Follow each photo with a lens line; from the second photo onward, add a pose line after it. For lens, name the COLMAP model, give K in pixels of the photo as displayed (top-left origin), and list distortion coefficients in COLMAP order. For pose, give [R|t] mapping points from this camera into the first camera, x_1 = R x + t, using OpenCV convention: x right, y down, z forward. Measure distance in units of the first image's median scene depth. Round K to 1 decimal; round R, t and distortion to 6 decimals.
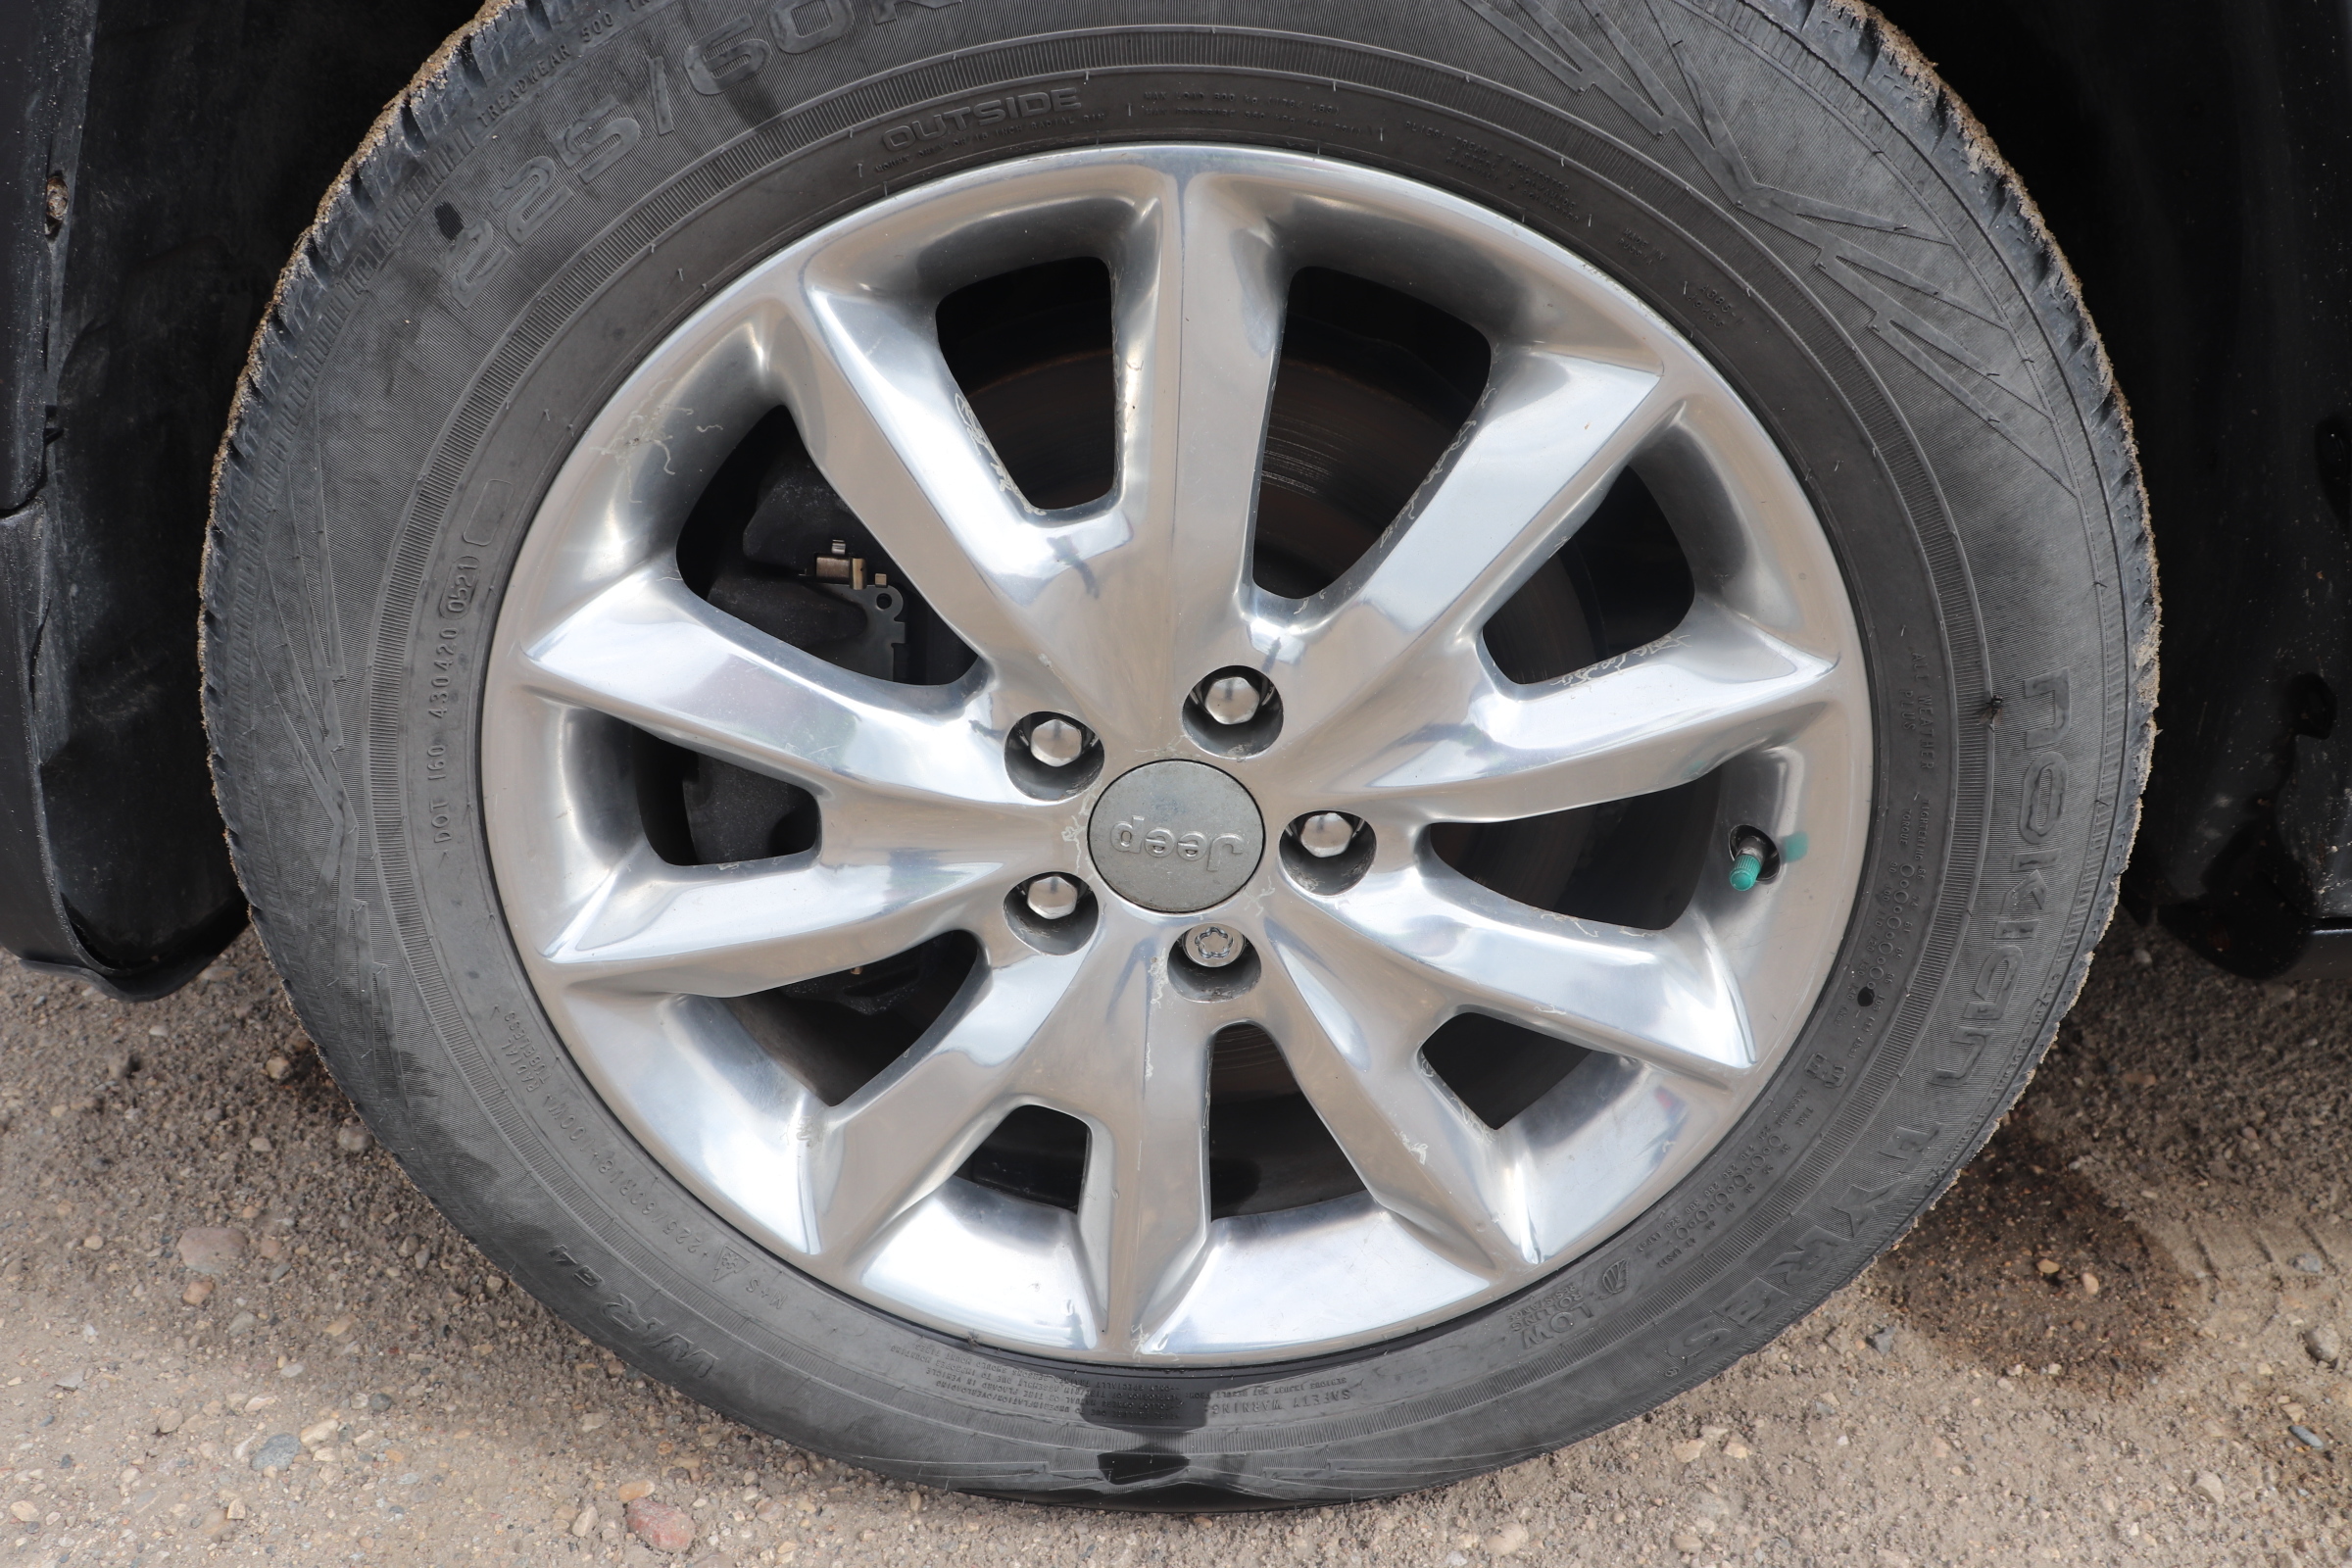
lens RADIAL K [[1932.0, 0, 1180.2], [0, 1932.0, 779.9], [0, 0, 1]] dist [-0.160808, 0.149921]
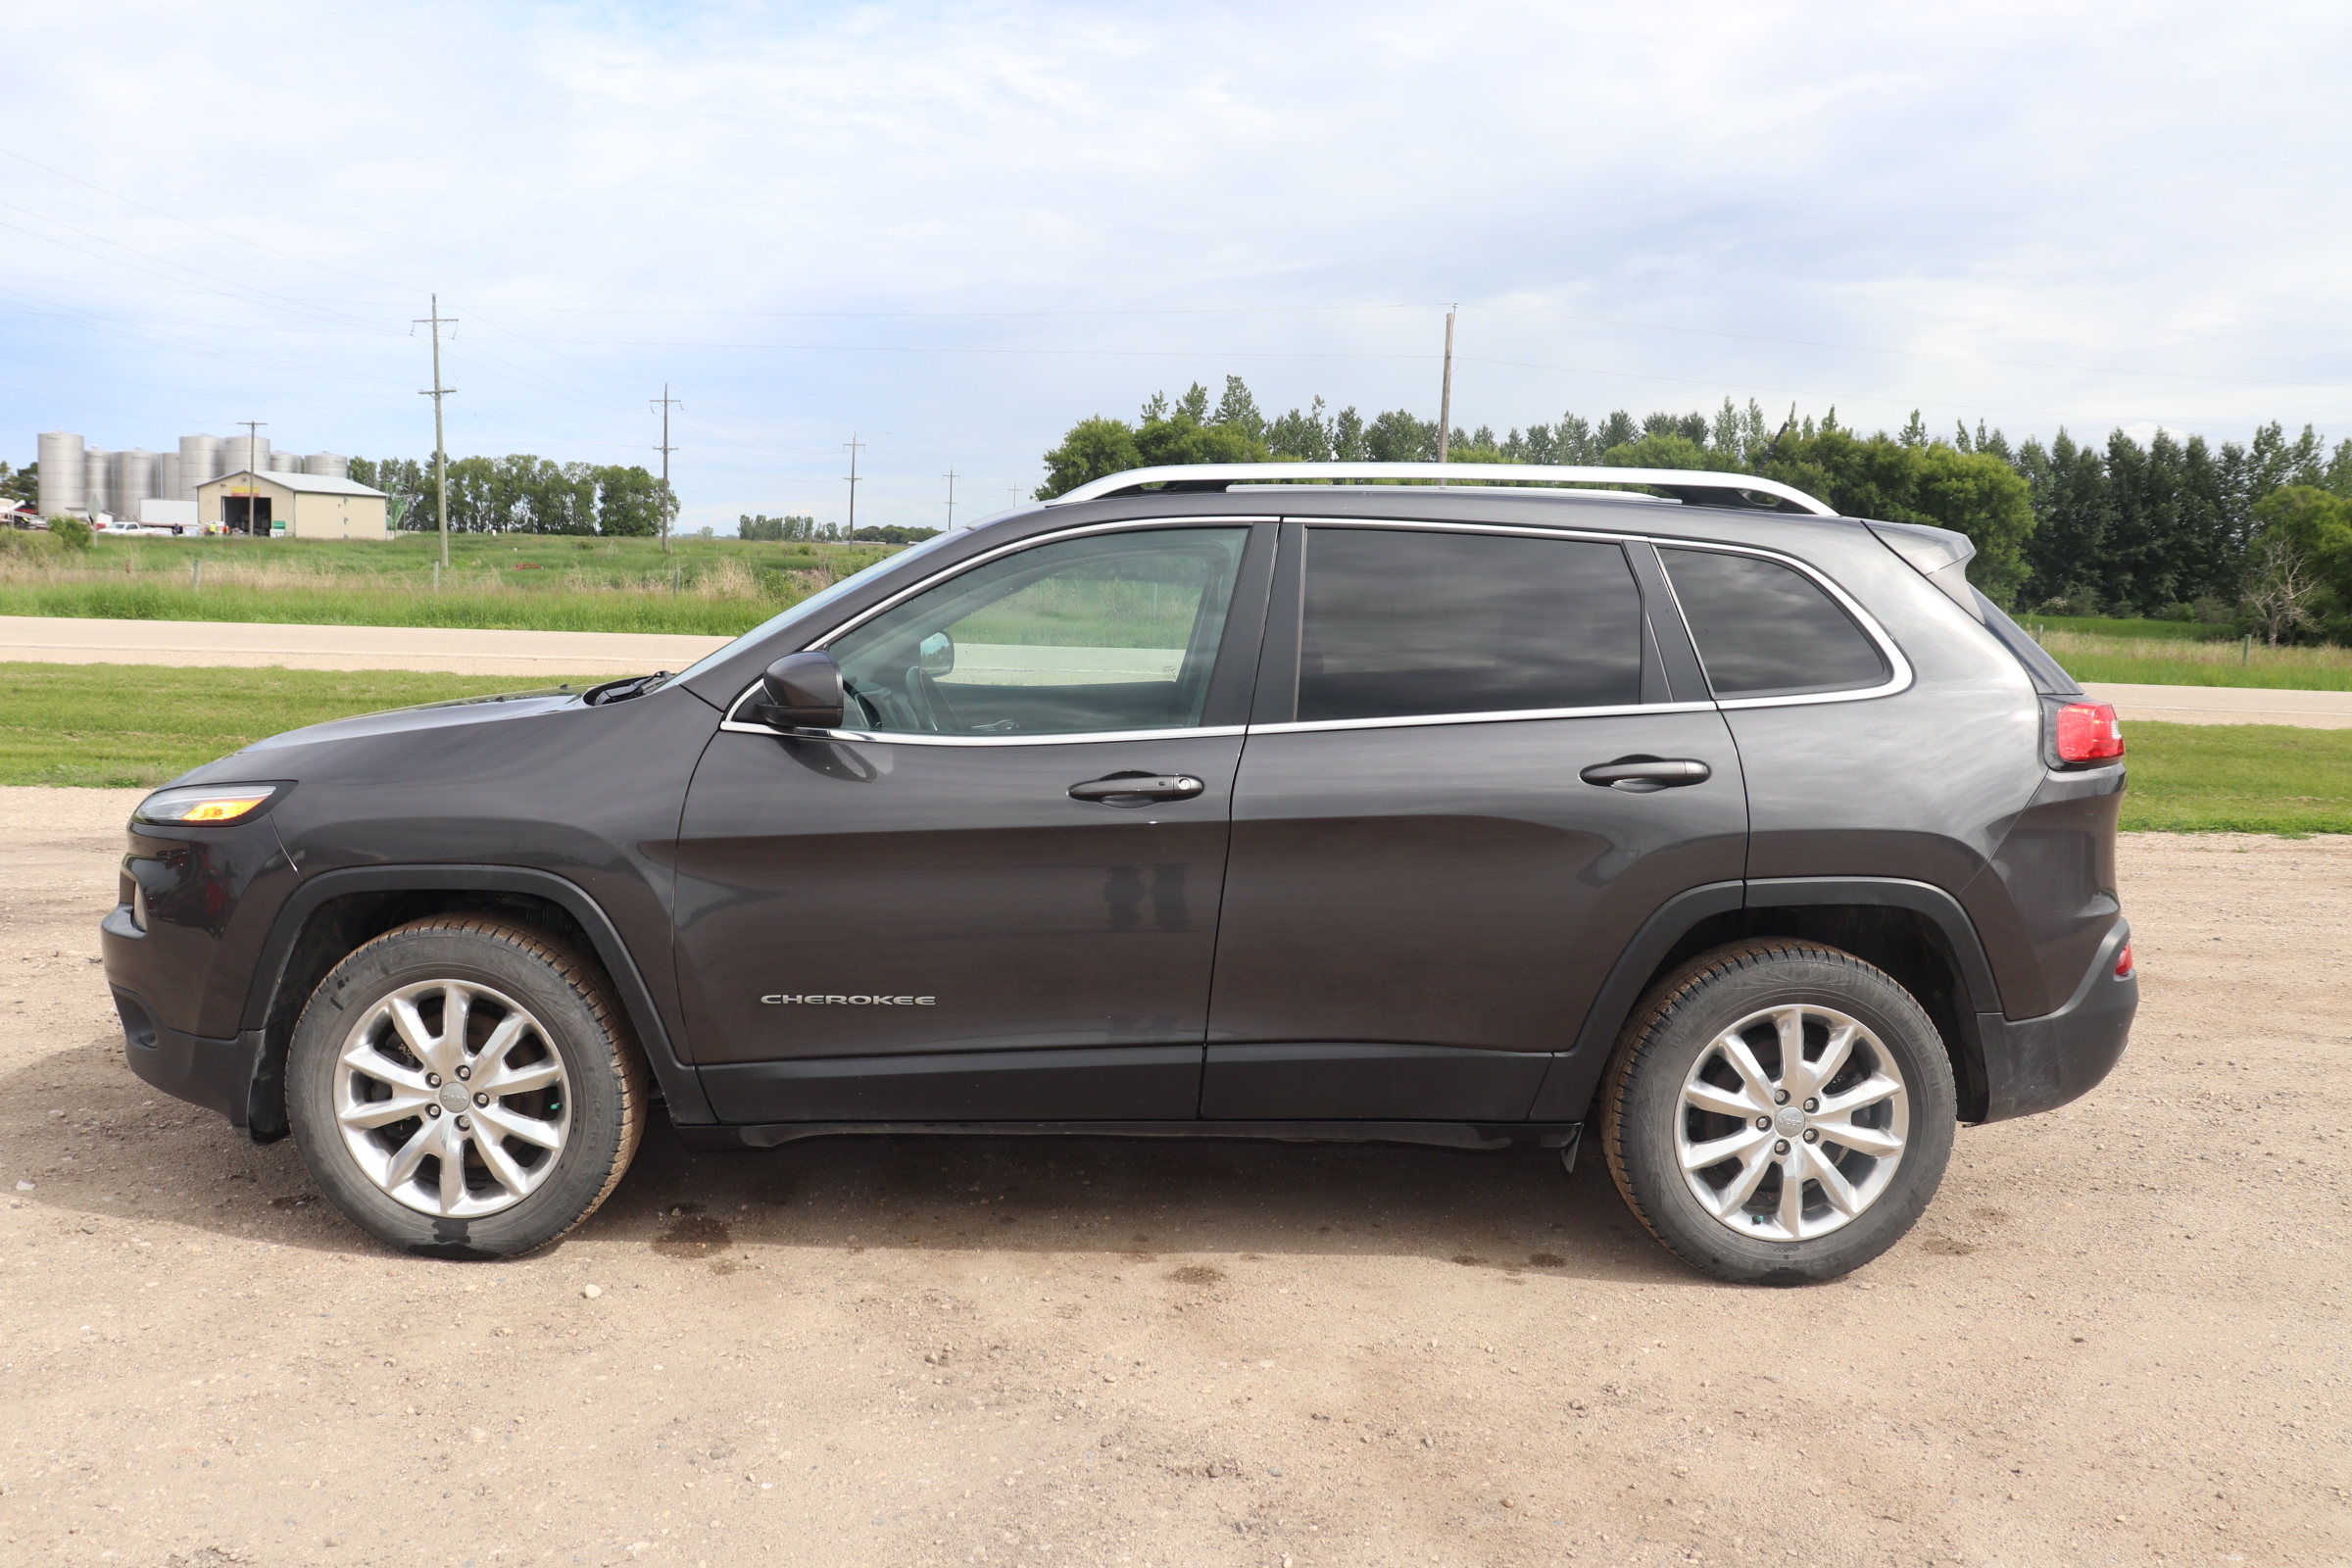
lens RADIAL K [[1932.0, 0, 1180.2], [0, 1932.0, 779.9], [0, 0, 1]] dist [-0.160808, 0.149921]
pose [[0.999905, 0.011498, -0.007603, 2.200988], [-0.013548, 0.921460, -0.388236, 1.316077], [0.002542, 0.388302, 0.921529, -4.530467]]
